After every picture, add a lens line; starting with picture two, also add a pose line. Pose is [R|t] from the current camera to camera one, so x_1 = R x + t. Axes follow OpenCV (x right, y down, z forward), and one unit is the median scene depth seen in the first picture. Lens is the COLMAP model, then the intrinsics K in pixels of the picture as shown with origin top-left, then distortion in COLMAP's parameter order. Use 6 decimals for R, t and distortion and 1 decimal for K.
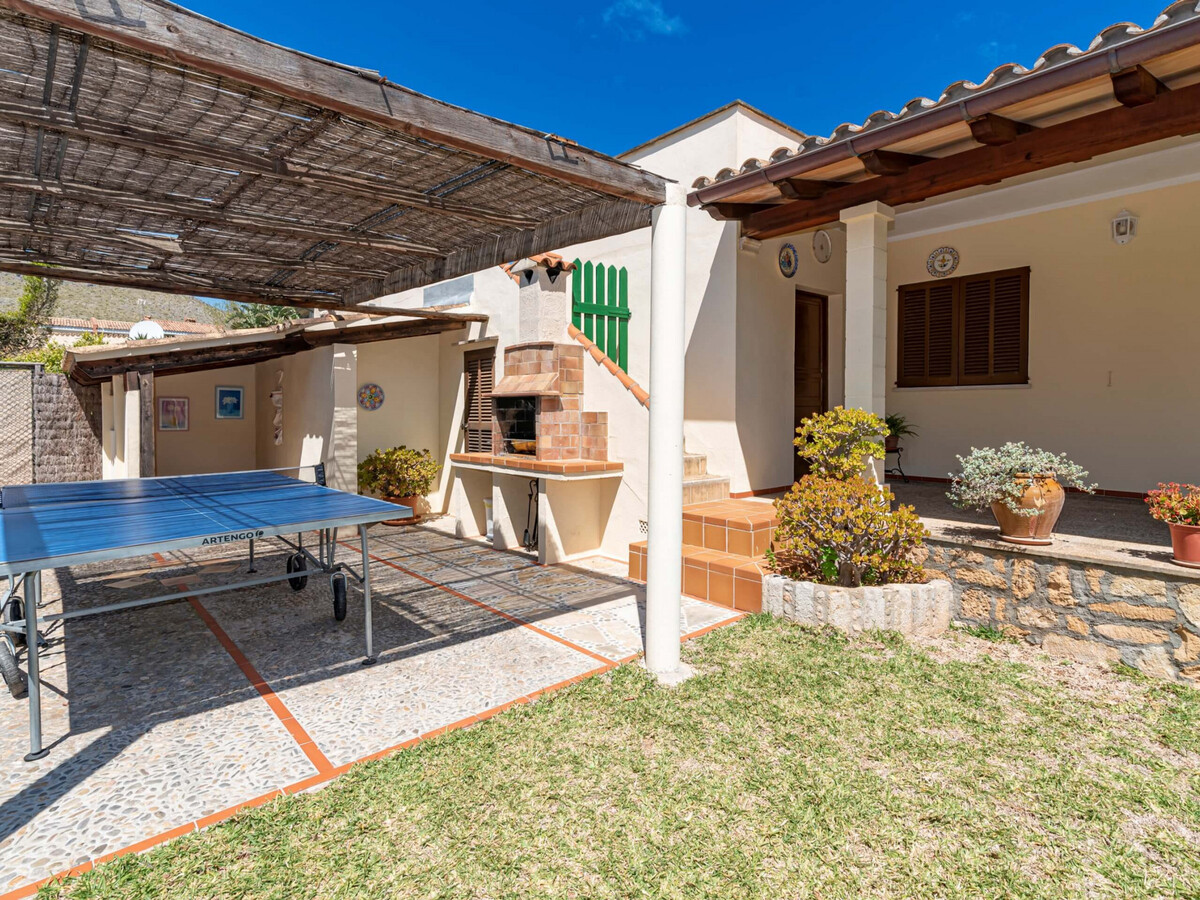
lens RADIAL K [[617.2, 0, 620.8], [0, 617.2, 429.1], [0, 0, 1]] dist [0.015947, -0.000485]
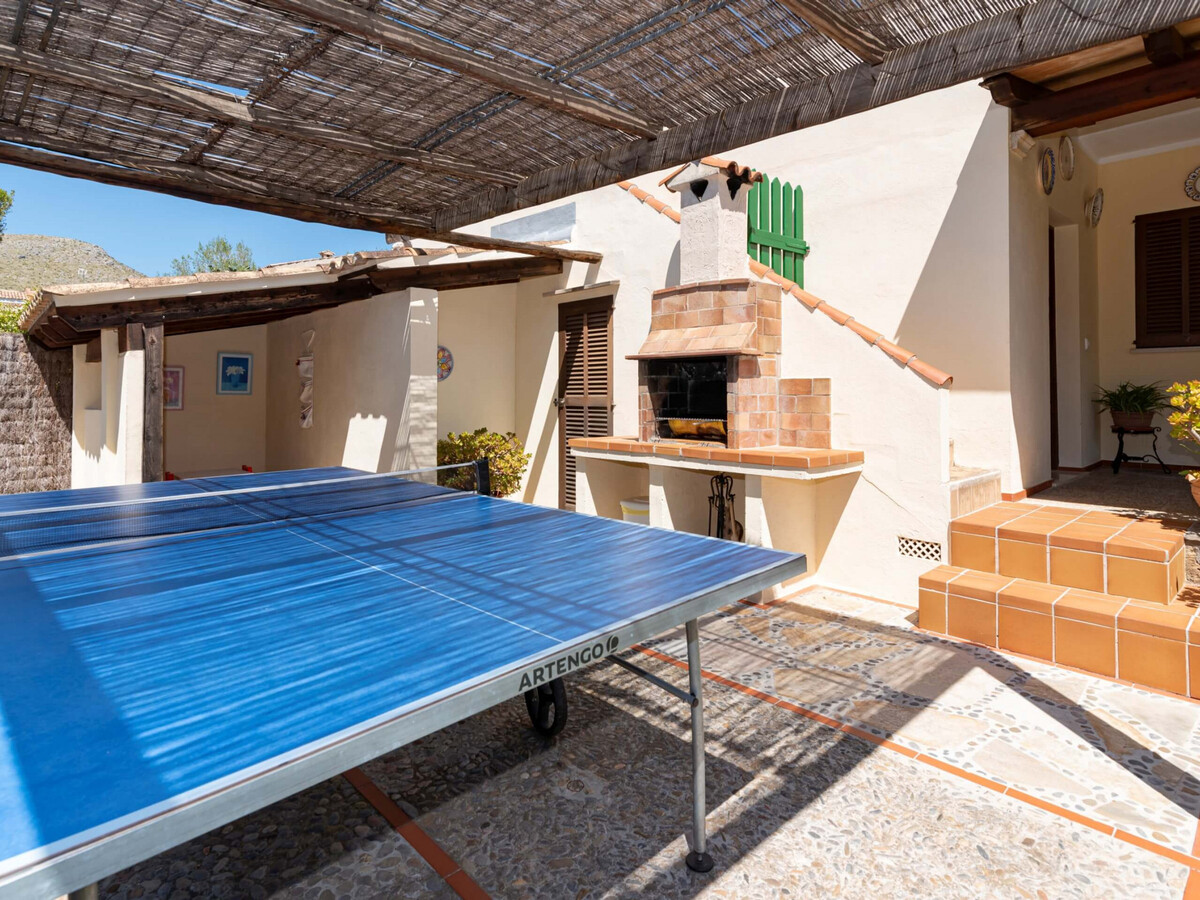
lens RADIAL K [[641.6, 0, 599.0], [0, 641.6, 388.7], [0, 0, 1]] dist [0.013771, -0.000558]
pose [[0.999599, -0.003708, 0.028061, -0.274773], [0.004578, 0.999509, -0.030998, 0.004750], [-0.027933, 0.031114, 0.999125, 0.257142]]
